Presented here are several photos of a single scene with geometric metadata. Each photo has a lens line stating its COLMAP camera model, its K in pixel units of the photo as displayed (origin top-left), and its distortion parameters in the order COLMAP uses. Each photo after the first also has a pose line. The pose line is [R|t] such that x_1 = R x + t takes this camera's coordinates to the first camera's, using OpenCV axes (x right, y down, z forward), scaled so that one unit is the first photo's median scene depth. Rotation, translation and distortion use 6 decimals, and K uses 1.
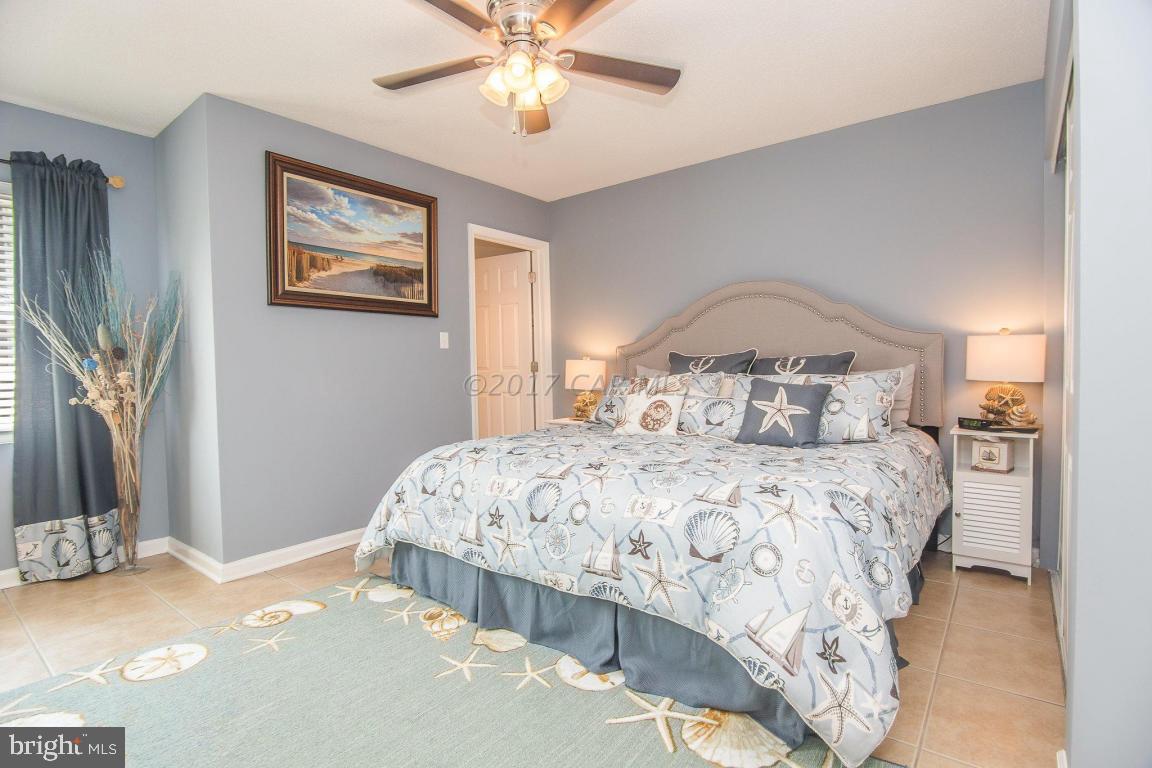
lens RADIAL K [[561.8, 0, 572.9], [0, 561.8, 385.5], [0, 0, 1]] dist [-0.019719, -0.000841]
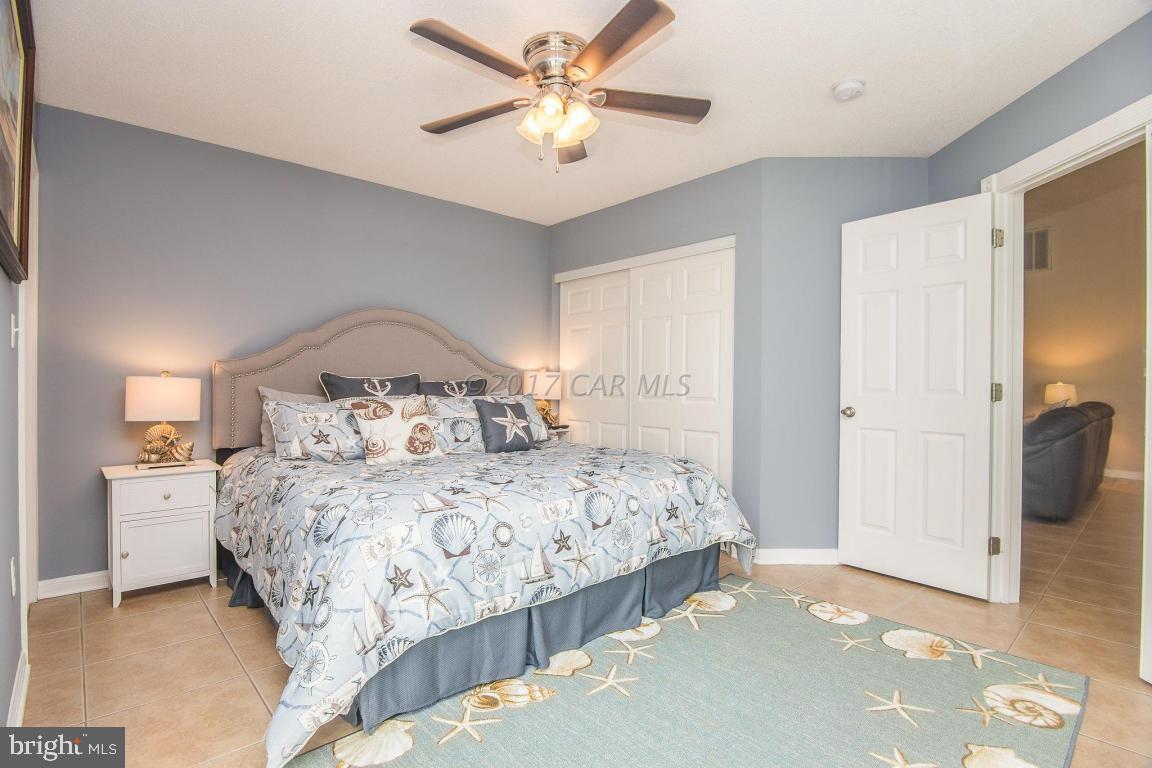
lens RADIAL K [[561.8, 0, 572.9], [0, 561.8, 385.5], [0, 0, 1]] dist [-0.019719, -0.000841]
pose [[0.161284, 0.011959, 0.986836, -1.094763], [0.024173, 0.999579, -0.016064, -0.025037], [-0.986612, 0.026445, 0.160927, 0.793108]]
